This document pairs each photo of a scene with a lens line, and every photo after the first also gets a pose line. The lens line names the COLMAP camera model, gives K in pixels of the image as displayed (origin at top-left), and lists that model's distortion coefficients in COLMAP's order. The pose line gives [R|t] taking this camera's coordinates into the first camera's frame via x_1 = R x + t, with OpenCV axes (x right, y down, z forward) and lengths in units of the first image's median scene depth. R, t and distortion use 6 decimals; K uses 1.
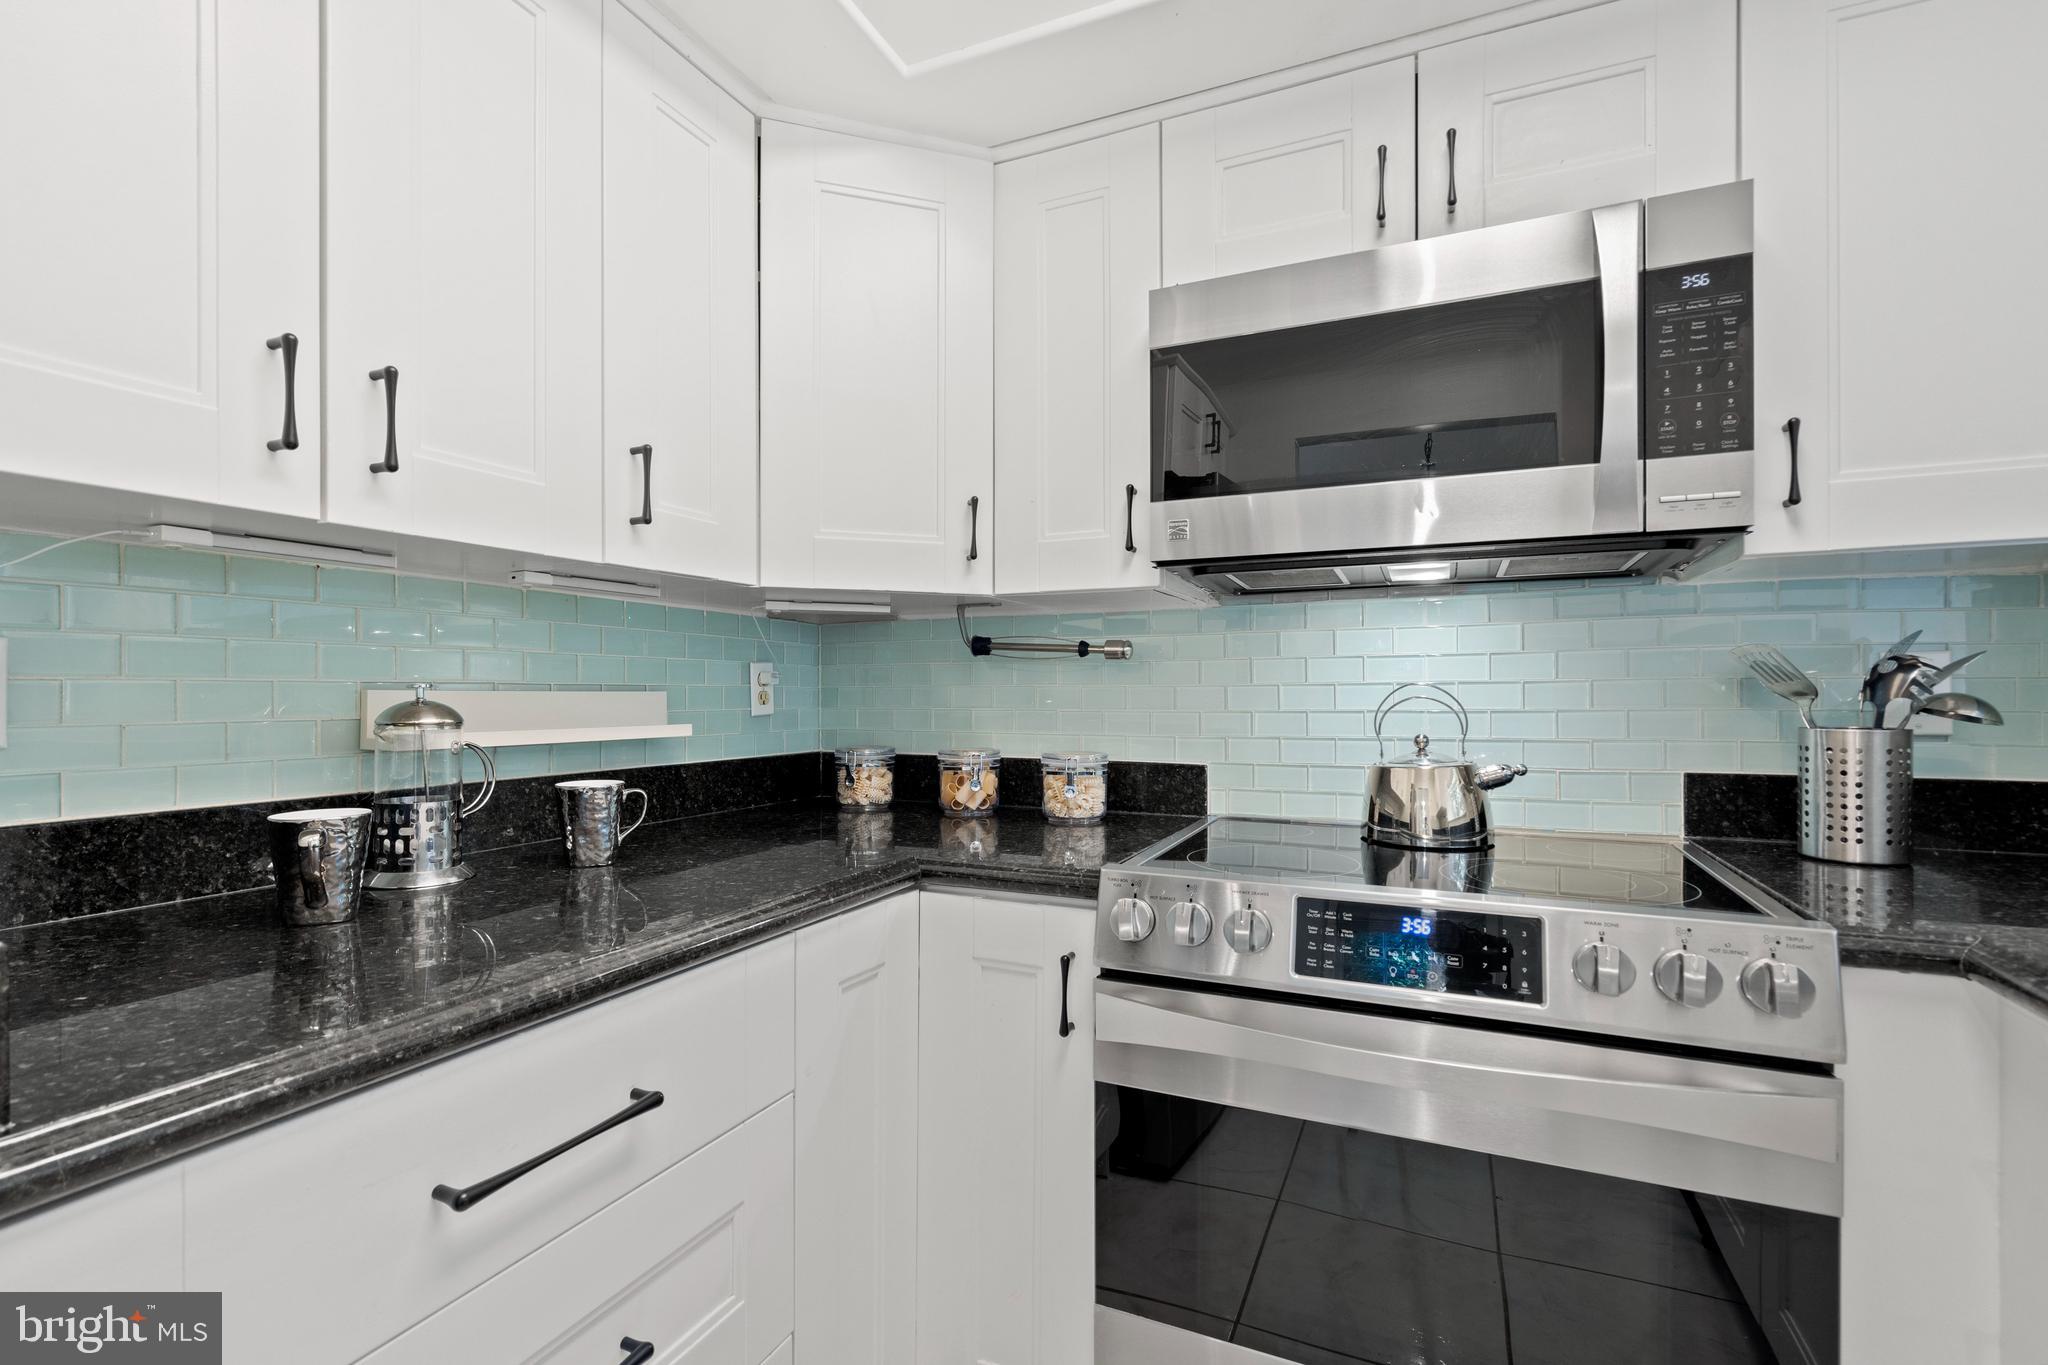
lens RADIAL K [[940.2, 0, 1008.5], [0, 940.2, 692.2], [0, 0, 1]] dist [-0.004459, 0.002388]
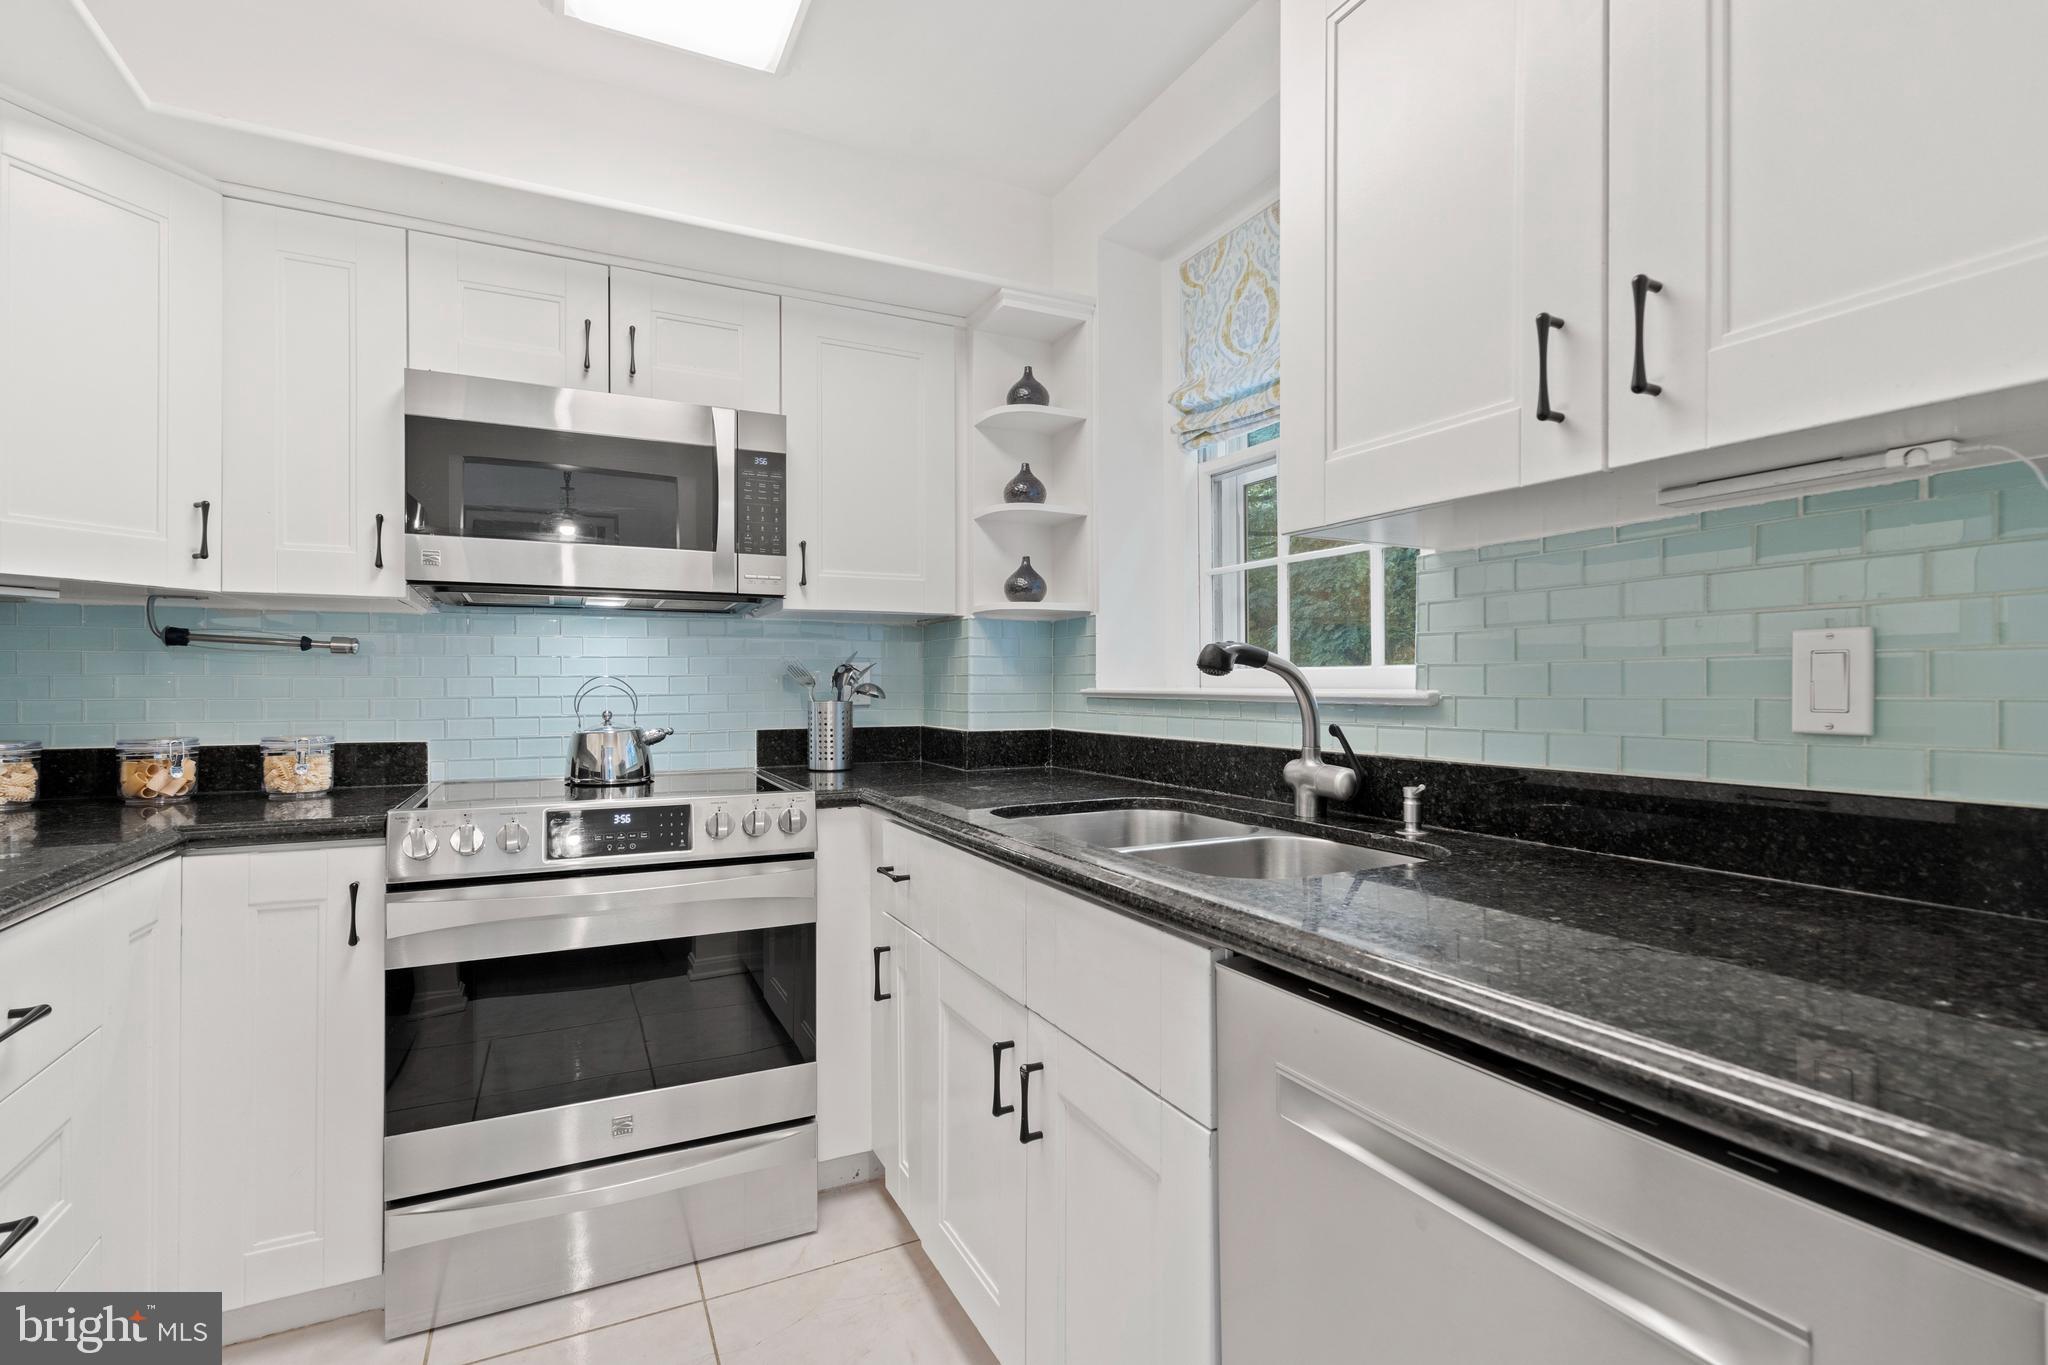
lens RADIAL K [[940.2, 0, 1011.9], [0, 940.2, 685.8], [0, 0, 1]] dist [-0.004459, 0.002388]
pose [[0.630552, 0.001705, 0.776145, -0.340934], [0.001690, 0.999992, -0.003570, 0.013195], [-0.776145, 0.003563, 0.630544, -0.477134]]
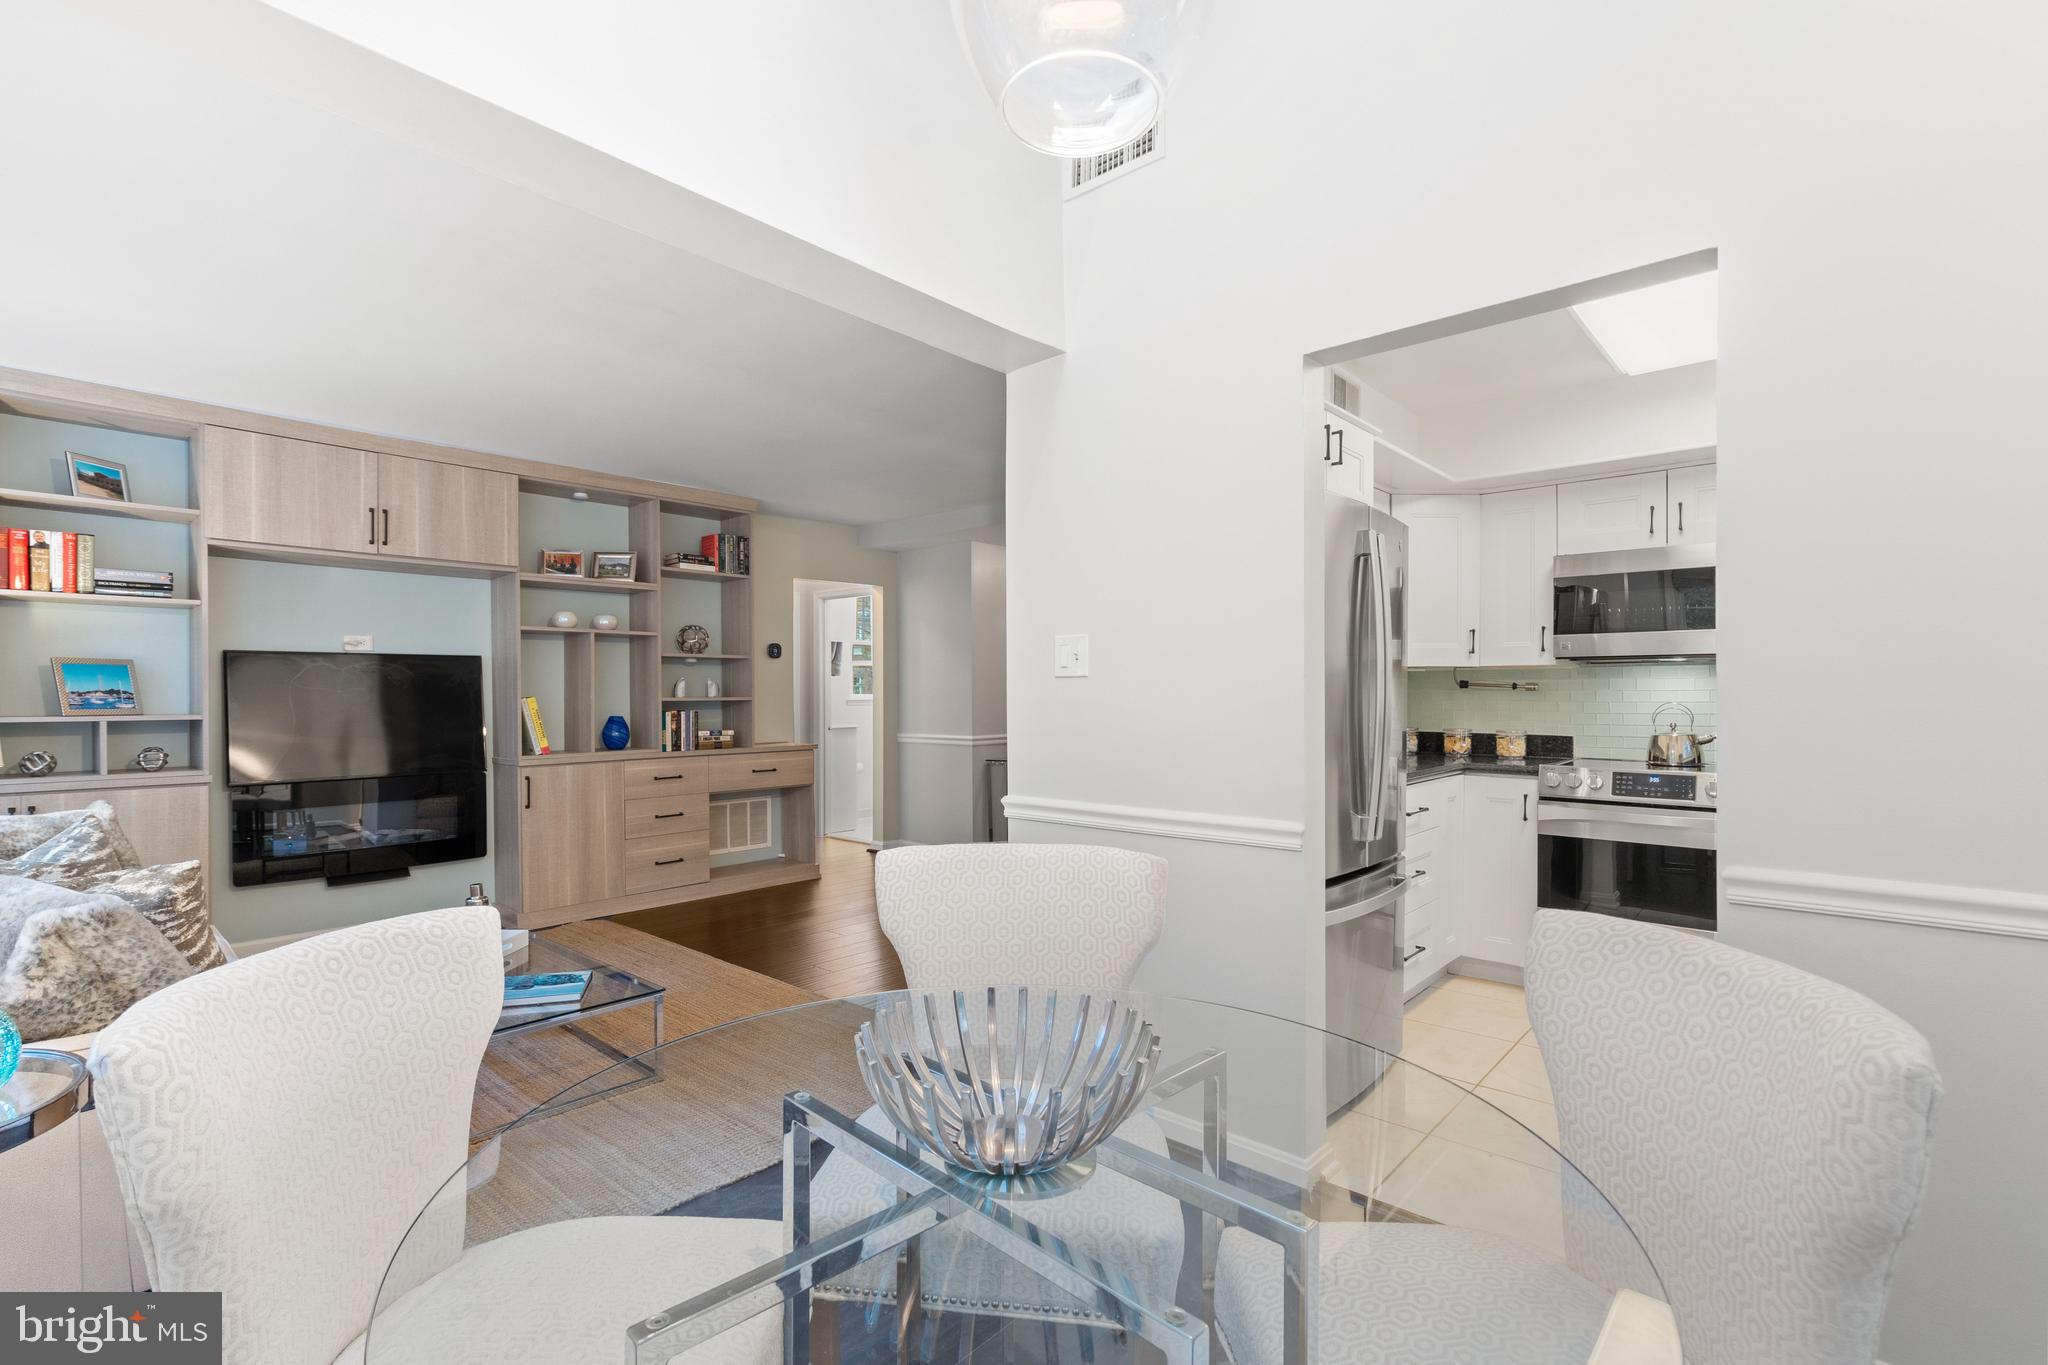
lens RADIAL K [[940.2, 0, 1003.8], [0, 940.2, 690.6], [0, 0, 1]] dist [-0.004459, 0.002388]
pose [[0.953502, 0.001319, -0.301385, -0.572583], [-0.001694, 0.999998, -0.000980, -0.040943], [0.301383, 0.001445, 0.953502, -2.165088]]
